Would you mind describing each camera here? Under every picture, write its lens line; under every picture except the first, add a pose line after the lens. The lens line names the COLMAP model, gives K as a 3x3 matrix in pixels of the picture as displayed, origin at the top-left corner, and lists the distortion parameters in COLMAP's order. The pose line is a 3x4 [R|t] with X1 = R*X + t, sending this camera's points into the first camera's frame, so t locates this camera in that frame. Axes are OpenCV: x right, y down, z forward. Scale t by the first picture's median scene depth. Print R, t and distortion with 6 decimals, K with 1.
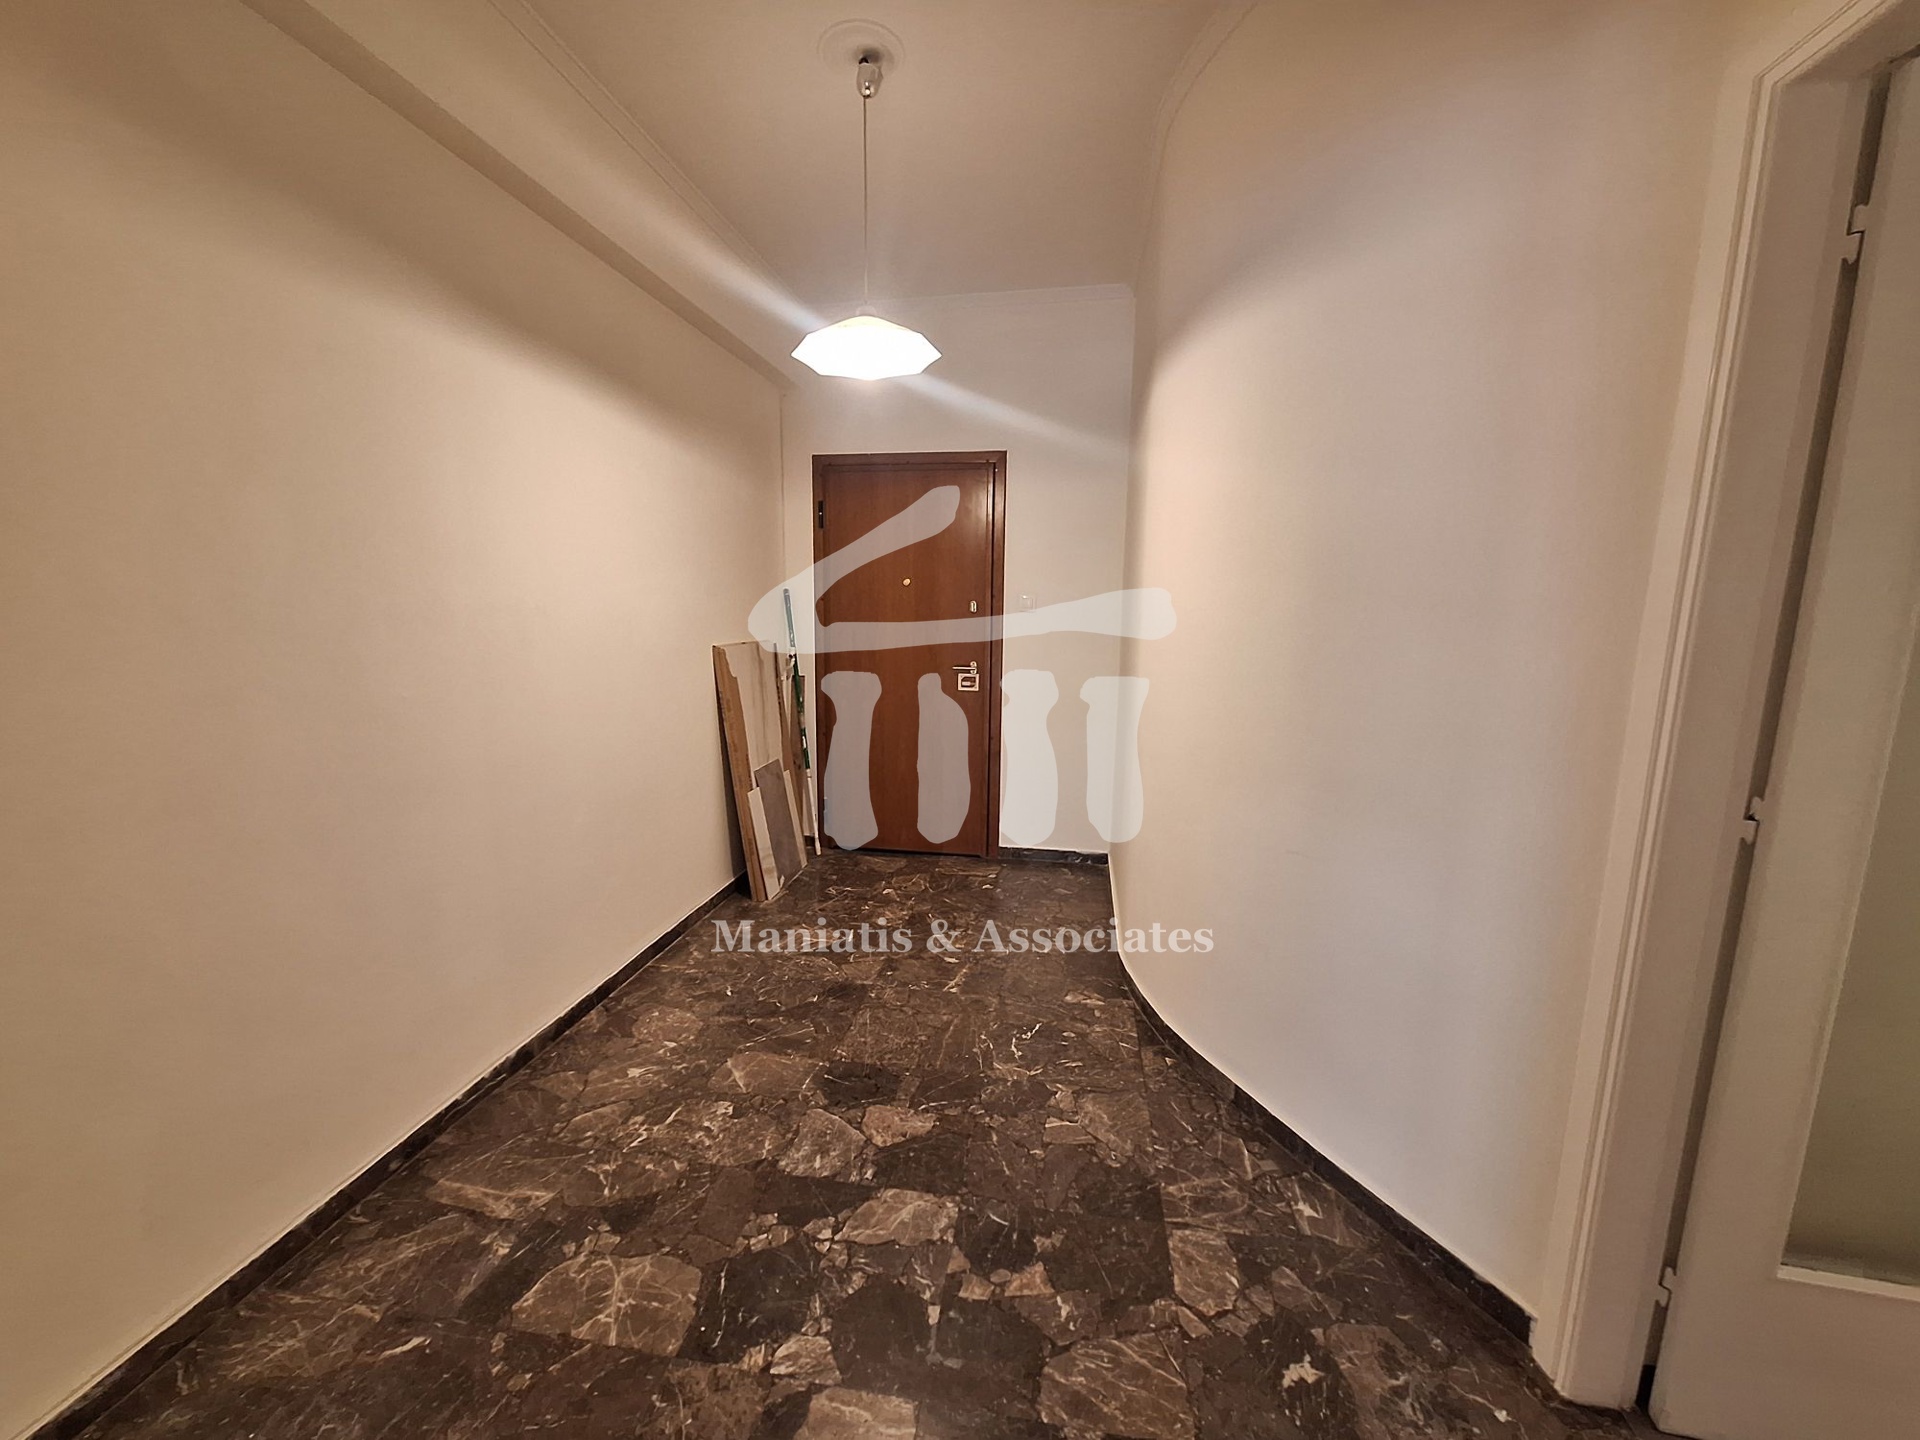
lens RADIAL K [[753.6, 0, 957.5], [0, 753.6, 728.4], [0, 0, 1]] dist [-0.001434, 0.000132]
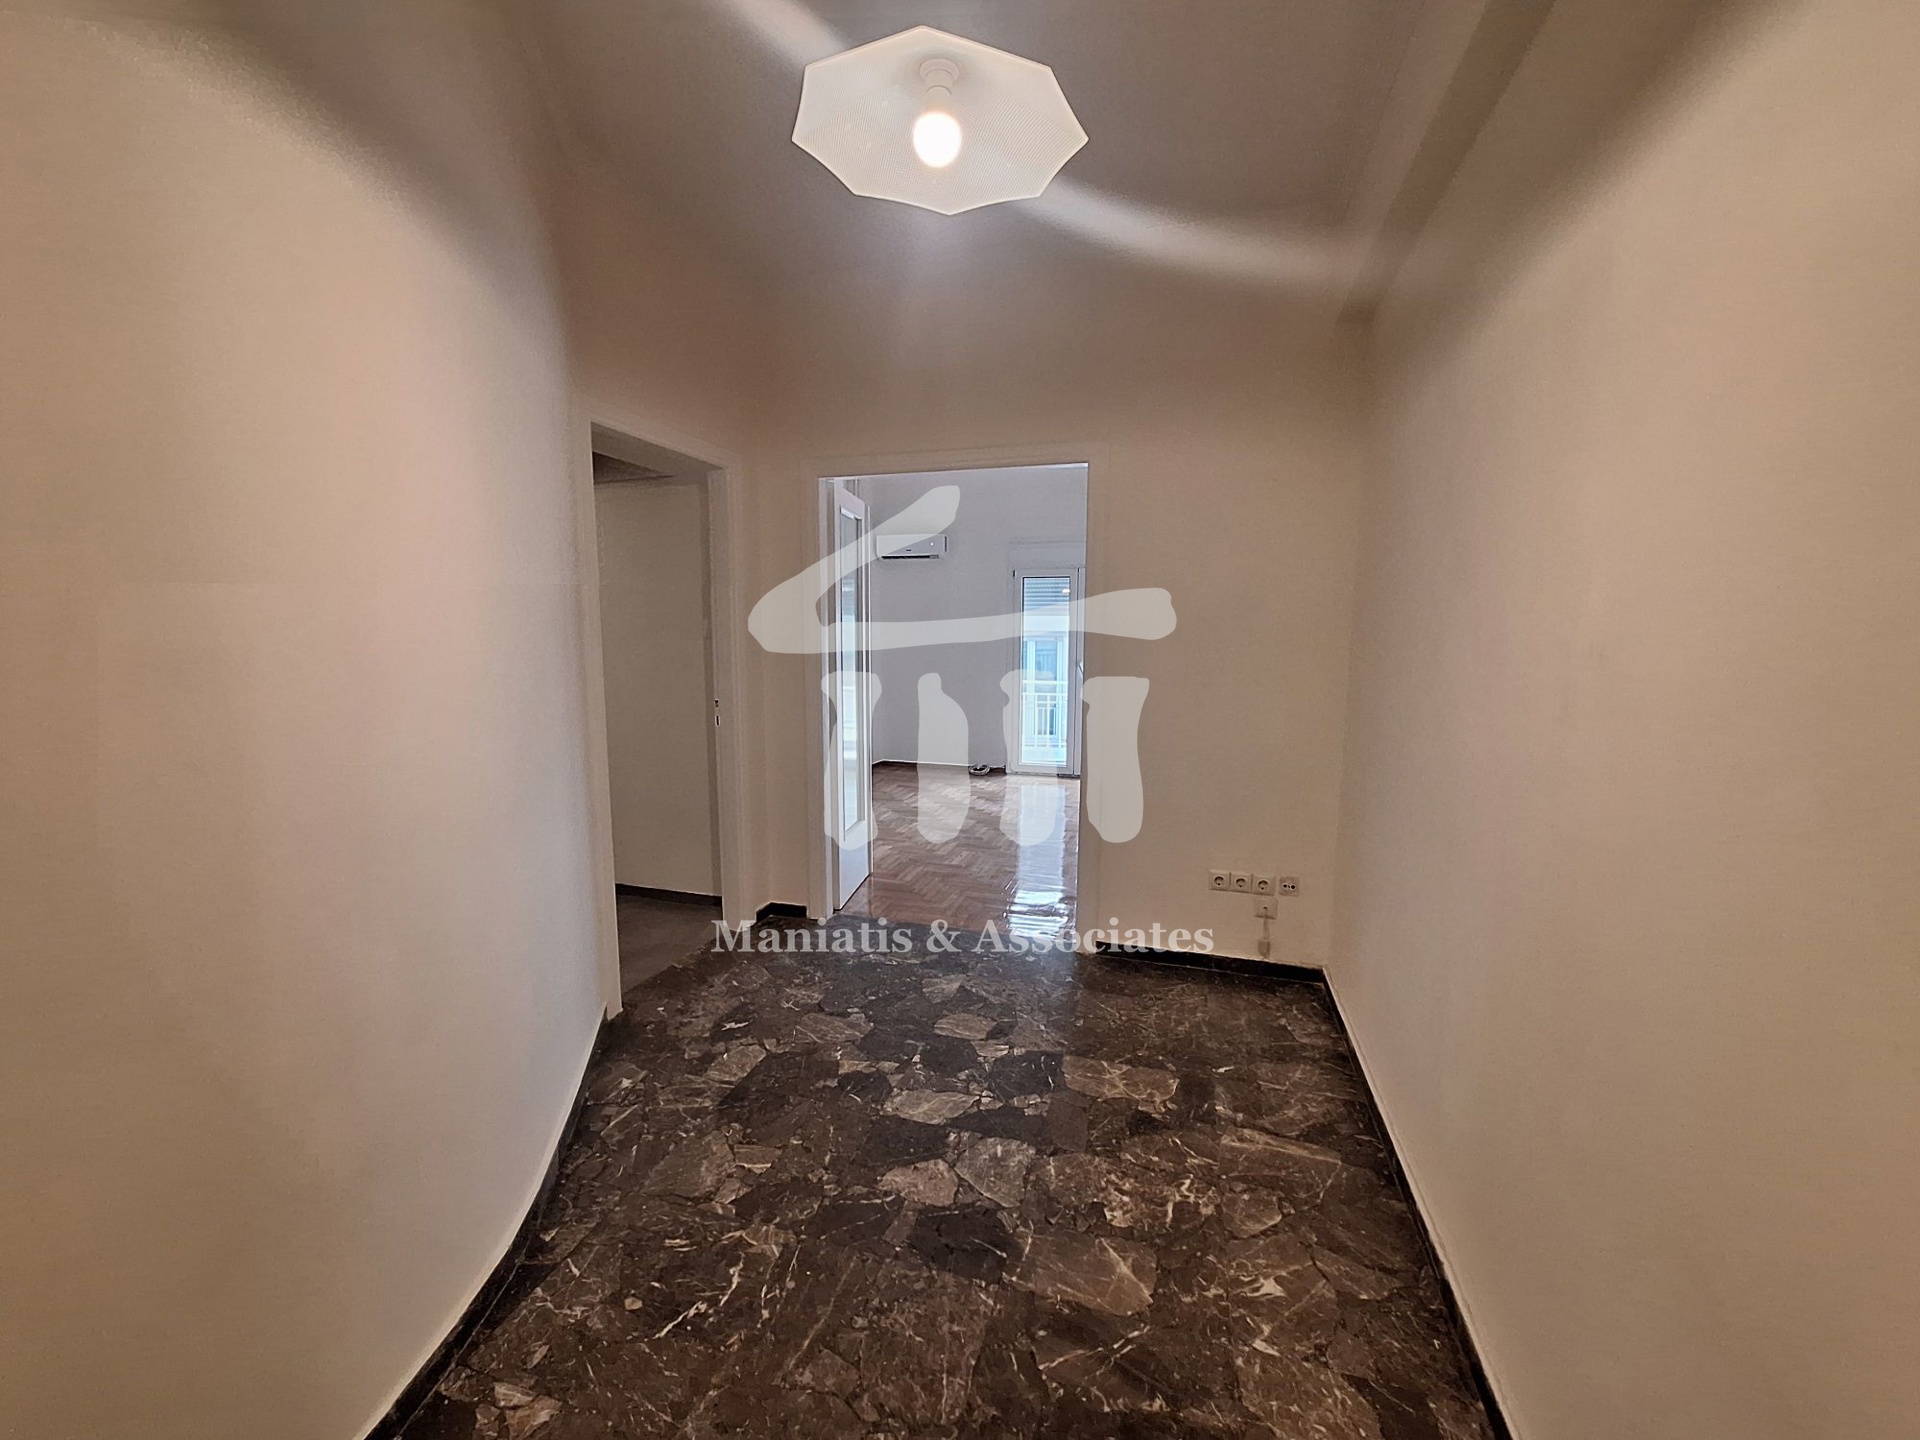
lens RADIAL K [[753.6, 0, 957.5], [0, 753.6, 728.4], [0, 0, 1]] dist [-0.001434, 0.000132]
pose [[-0.991005, -0.032419, 0.129837, -0.242746], [0.006158, 0.958139, 0.286238, -0.304133], [-0.133681, 0.284463, -0.949321, 1.829430]]
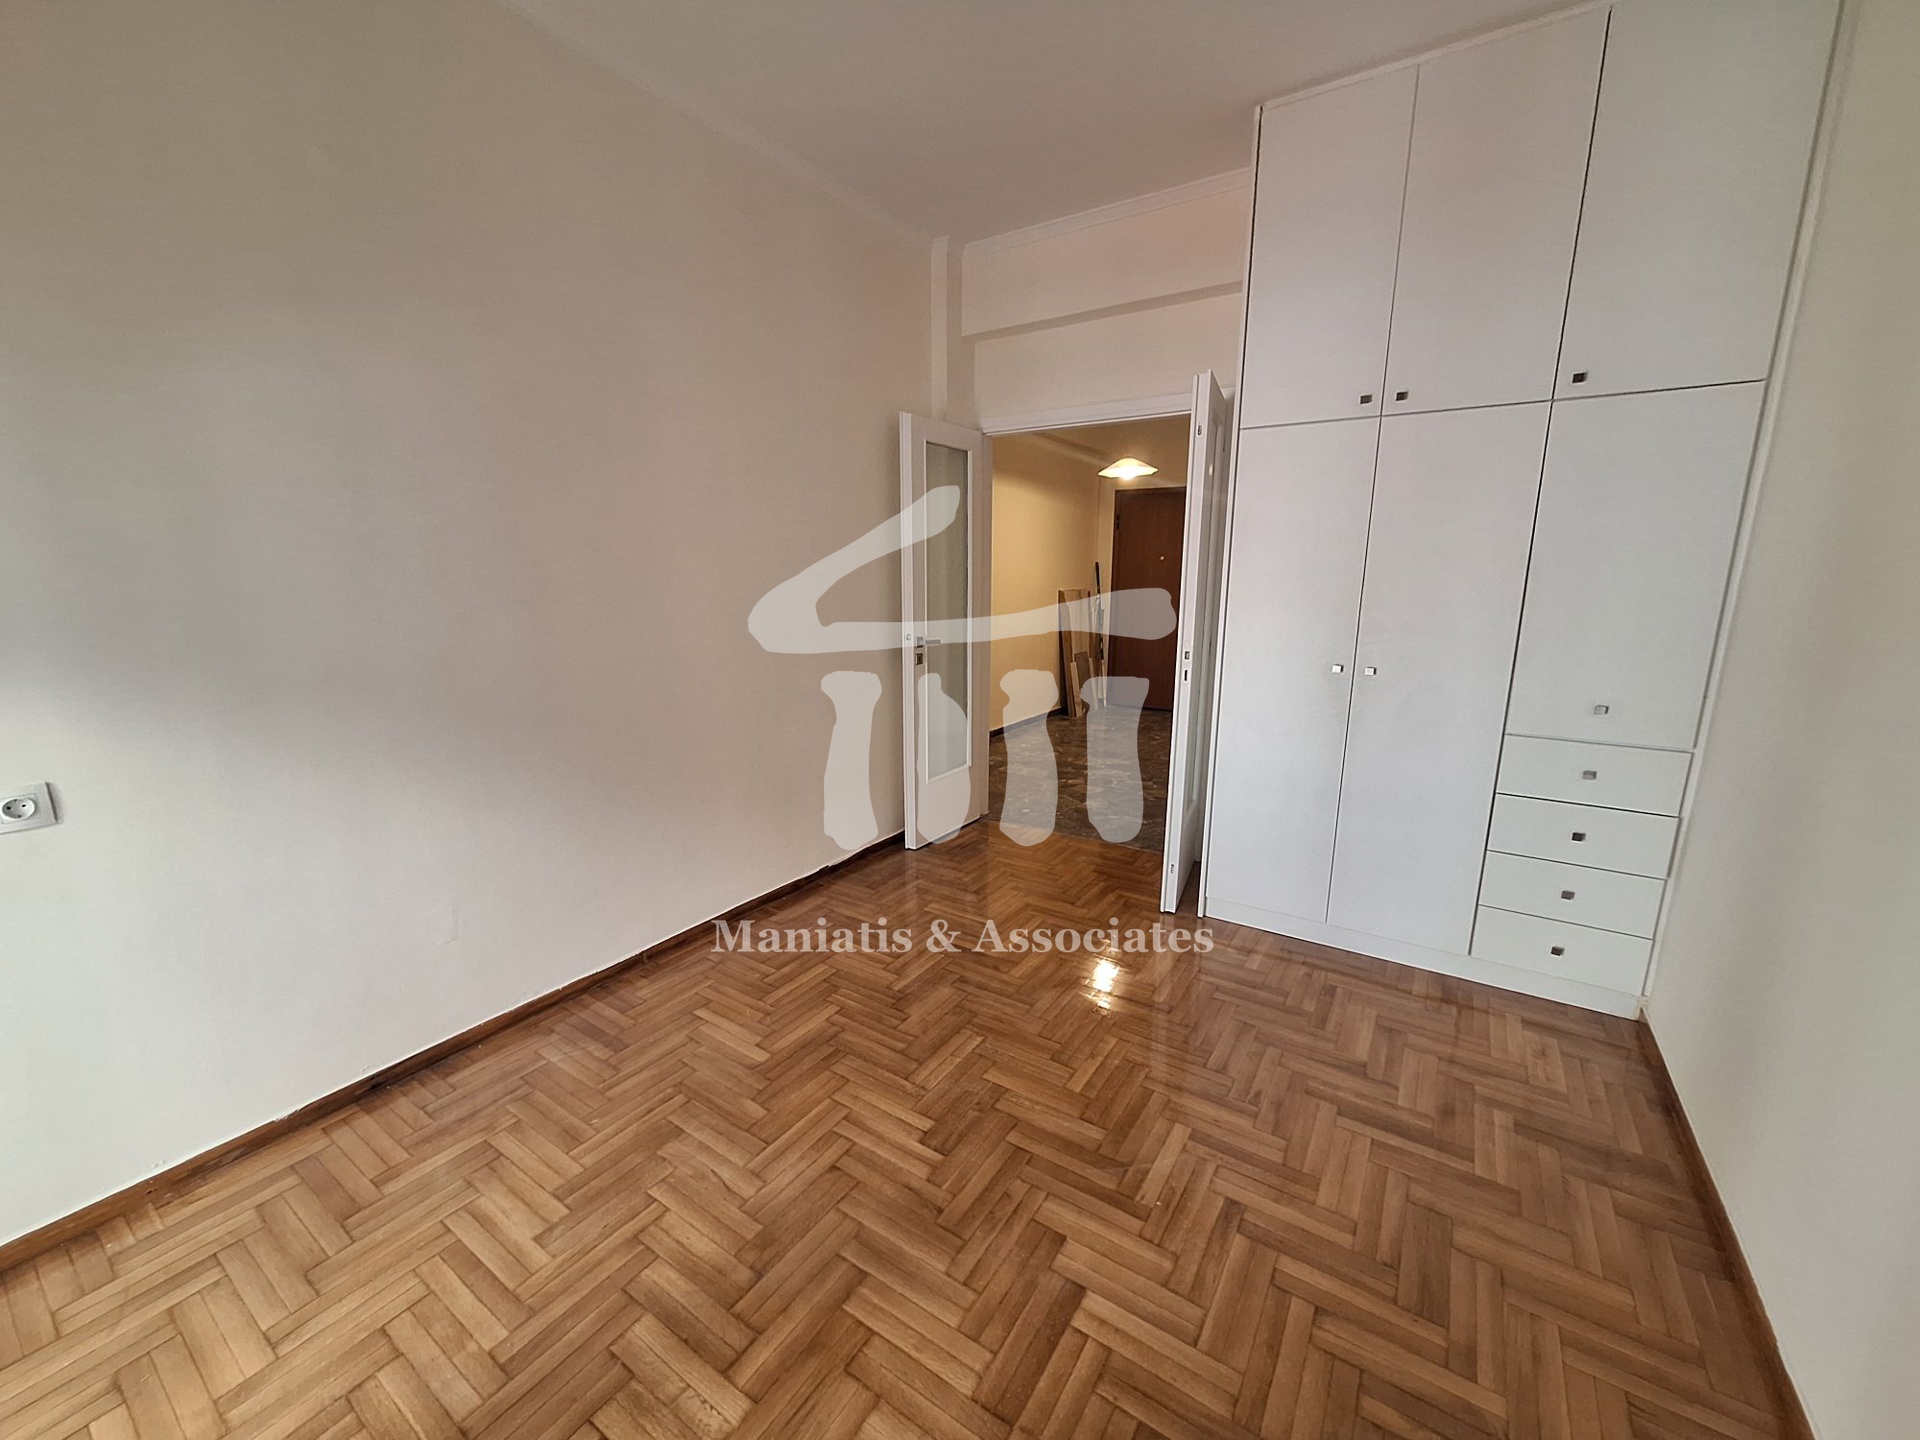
lens RADIAL K [[753.6, 0, 957.5], [0, 753.6, 728.4], [0, 0, 1]] dist [-0.001434, 0.000132]
pose [[0.911760, 0.075540, -0.403717, 0.522683], [-0.057550, 0.996741, 0.056530, 0.301096], [0.406671, -0.028308, 0.913136, -1.851562]]
